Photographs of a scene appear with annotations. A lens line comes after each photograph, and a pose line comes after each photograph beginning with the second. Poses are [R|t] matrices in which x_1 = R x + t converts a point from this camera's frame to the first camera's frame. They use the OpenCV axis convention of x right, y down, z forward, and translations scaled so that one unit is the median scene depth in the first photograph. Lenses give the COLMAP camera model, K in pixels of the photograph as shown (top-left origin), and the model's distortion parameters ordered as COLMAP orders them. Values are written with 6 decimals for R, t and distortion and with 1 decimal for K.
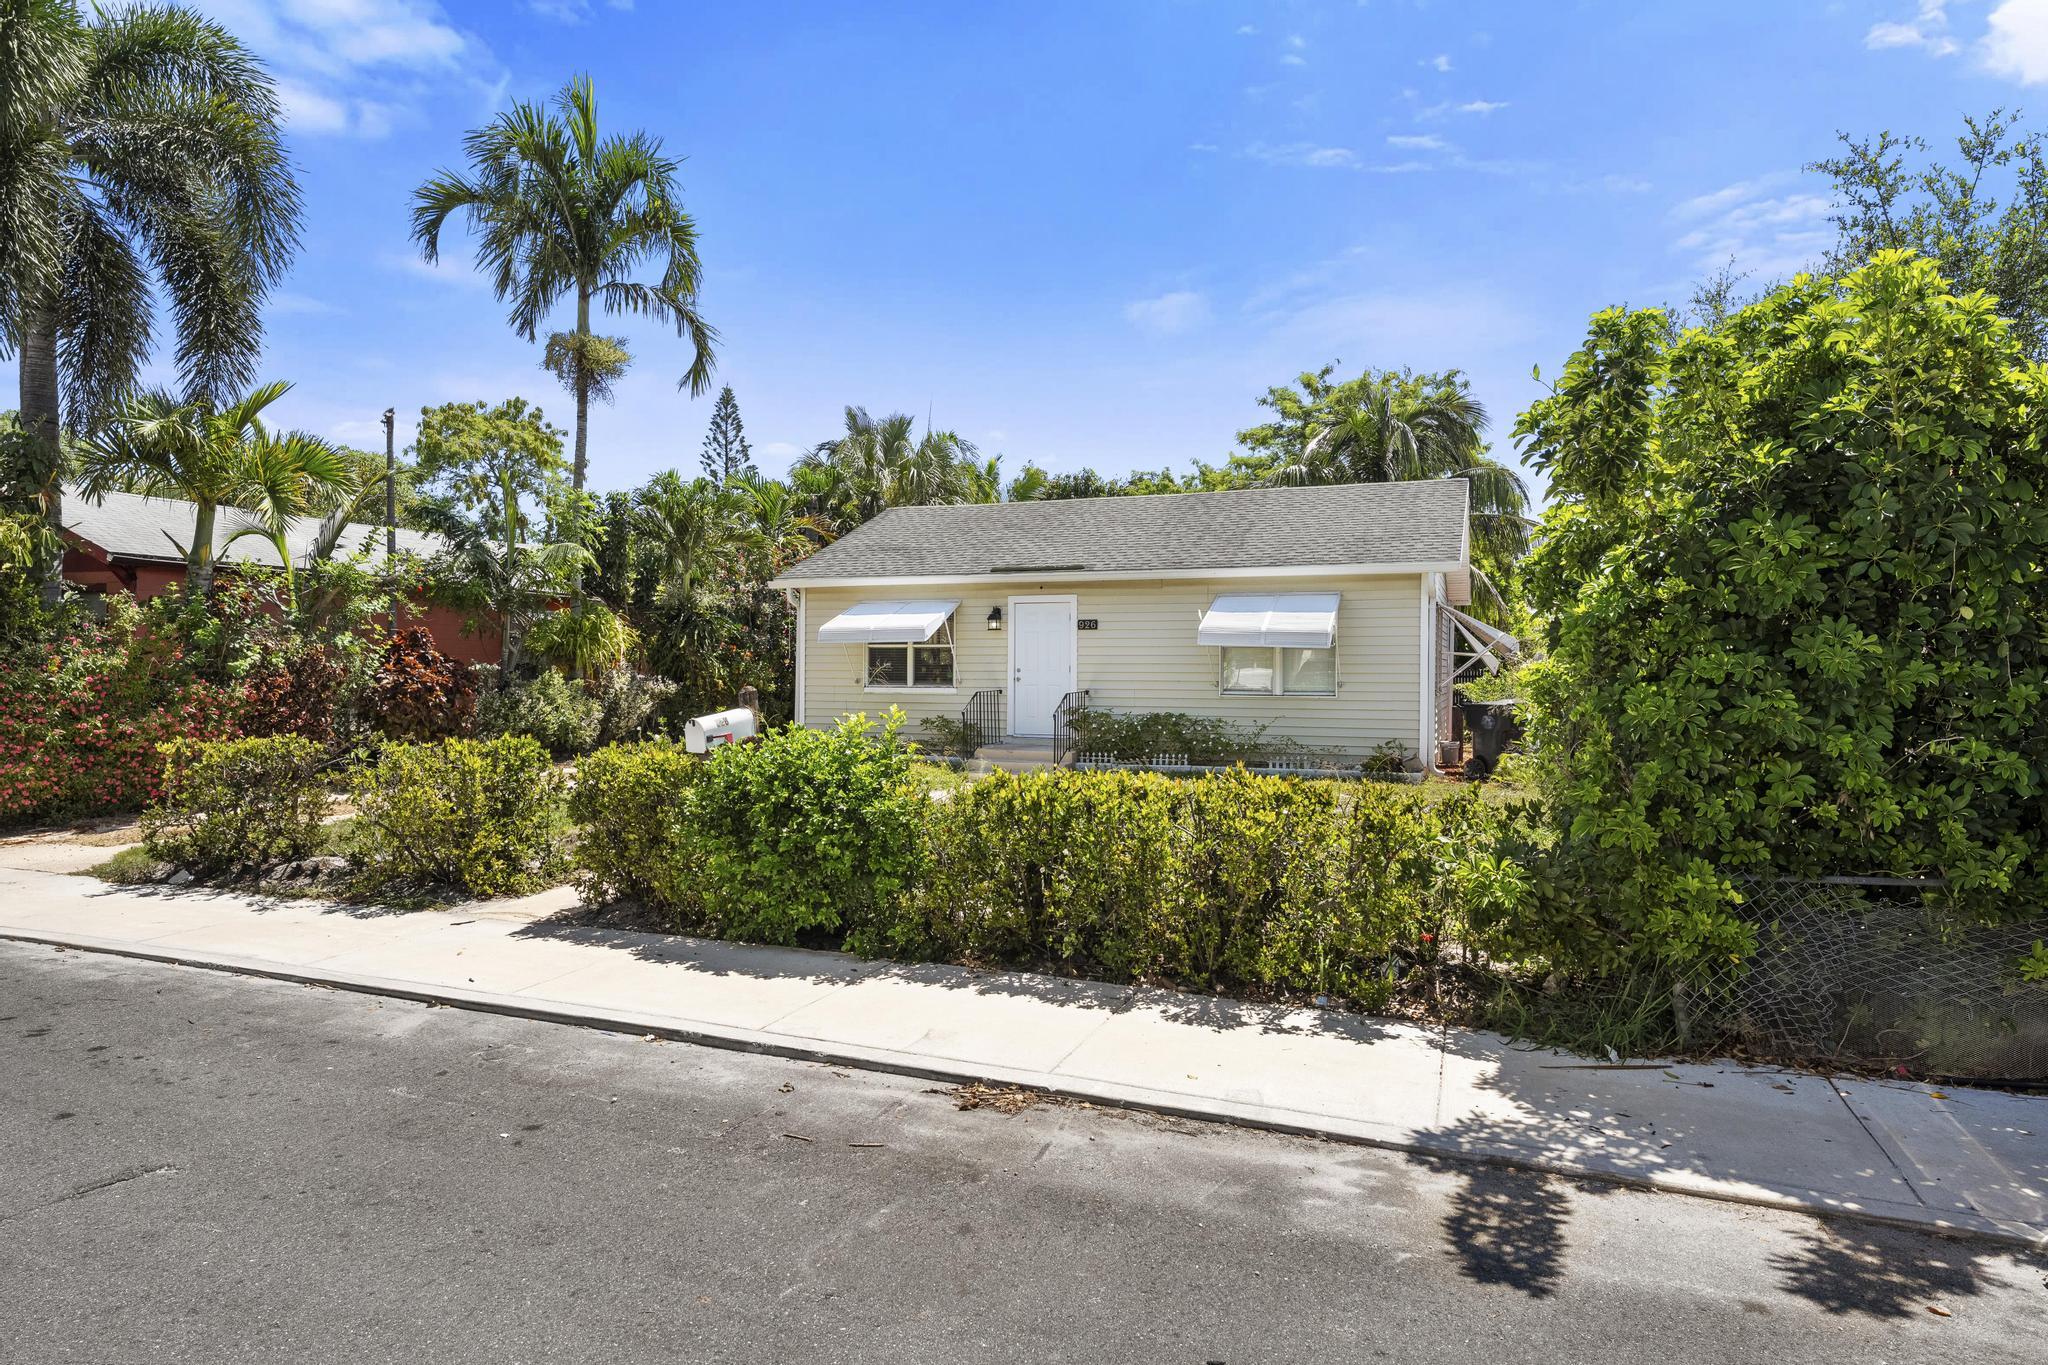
lens RADIAL K [[1174.3, 0, 1026.9], [0, 1174.3, 681.9], [0, 0, 1]] dist [0.001215, -0.001176]
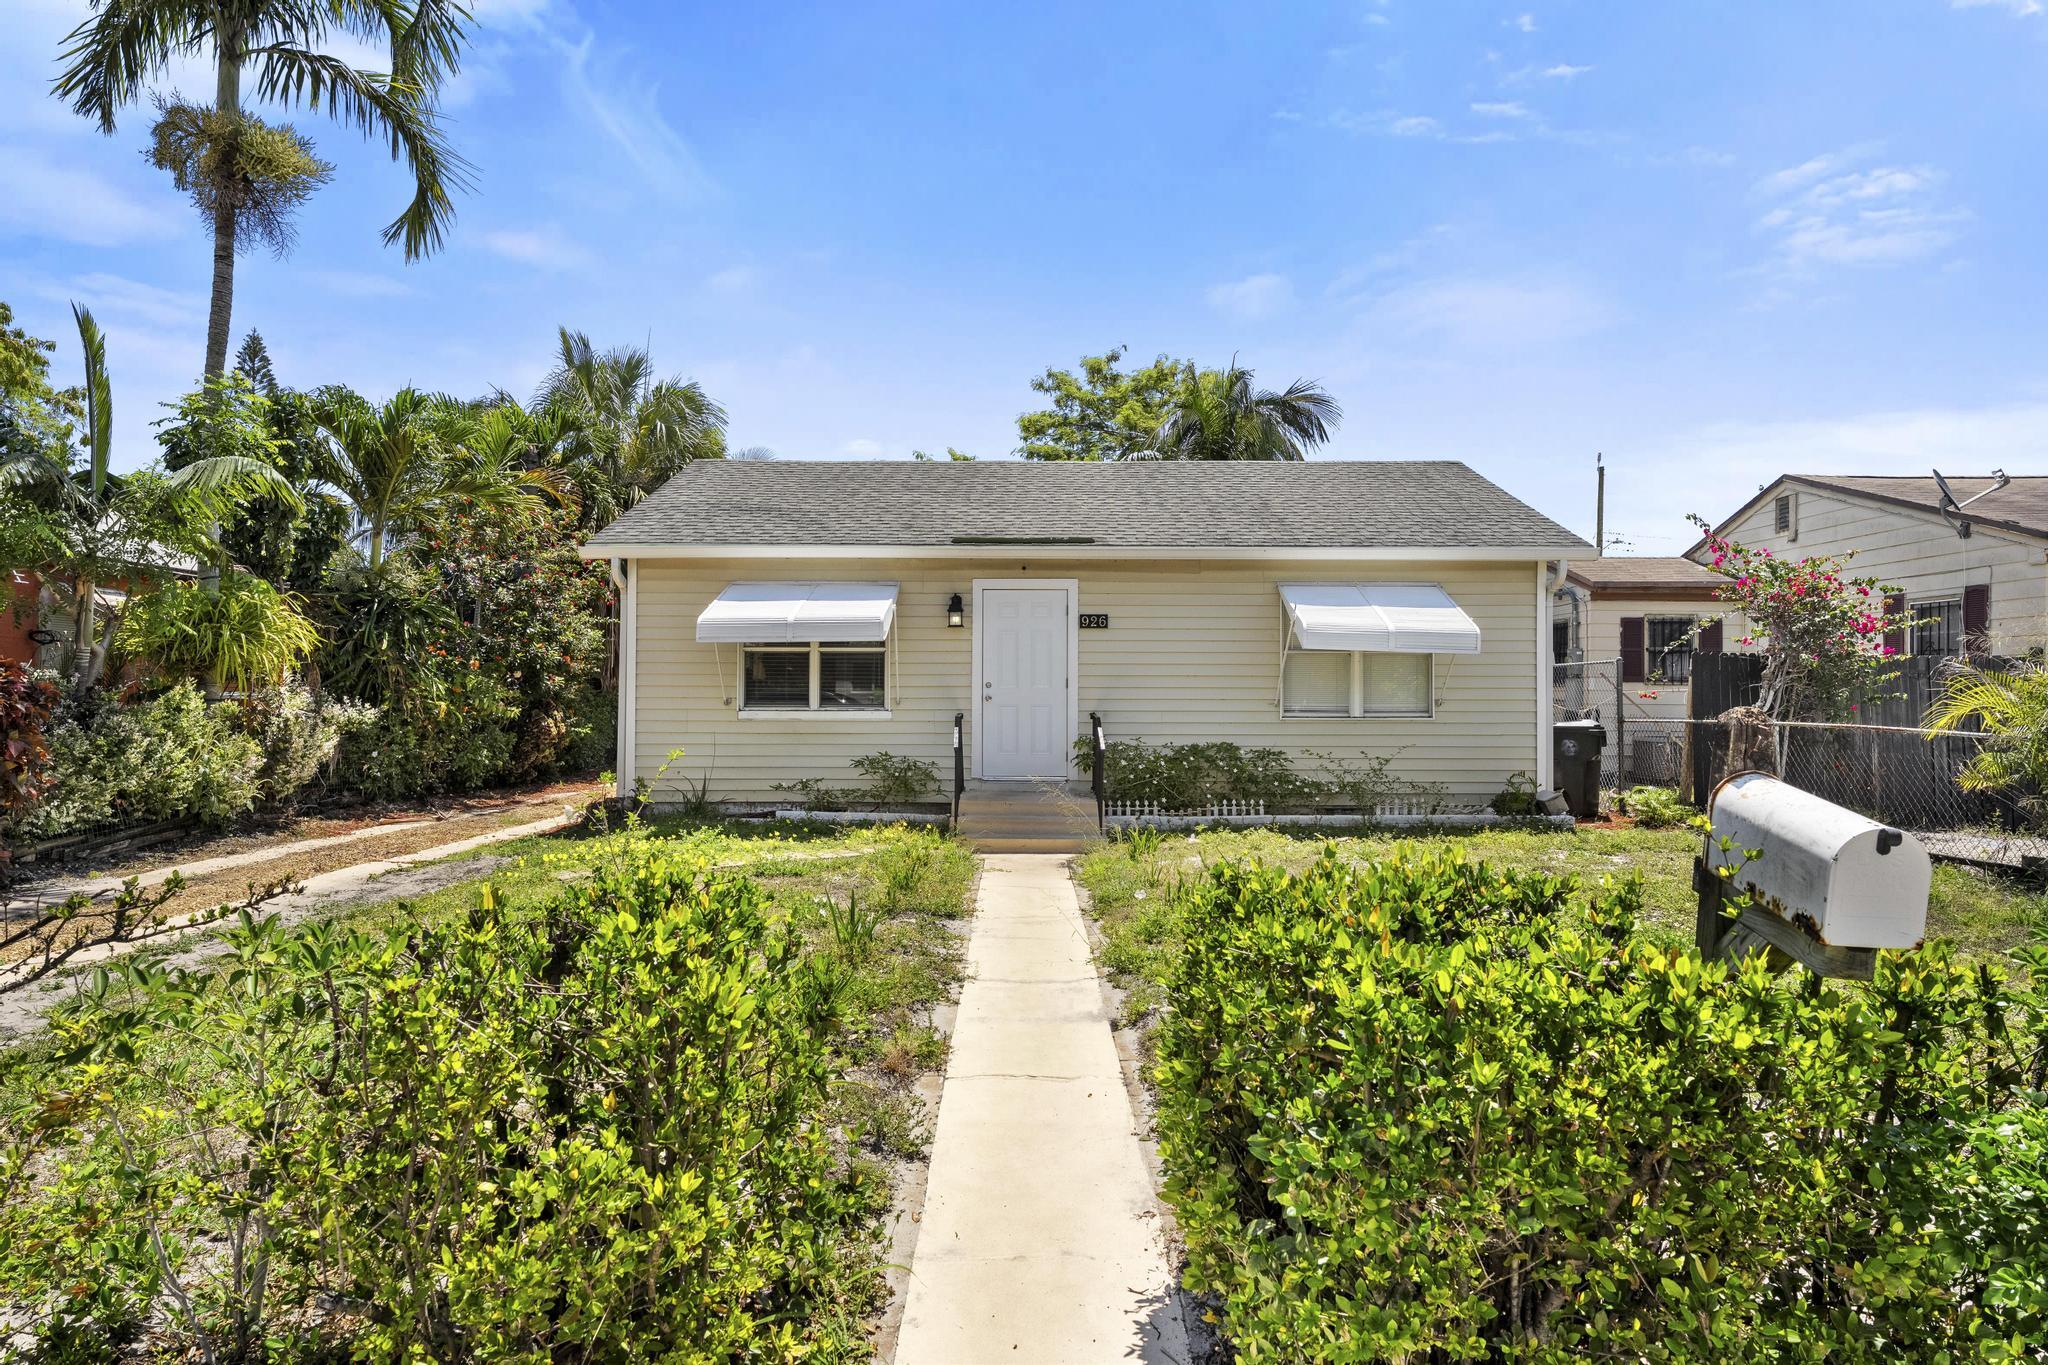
lens RADIAL K [[1174.3, 0, 1029.4], [0, 1174.3, 680.0], [0, 0, 1]] dist [0.001215, -0.001176]
pose [[0.931848, 0.002030, 0.362844, -0.218607], [0.005513, 0.999790, -0.019752, 0.000970], [-0.362807, 0.020406, 0.931641, 0.311038]]
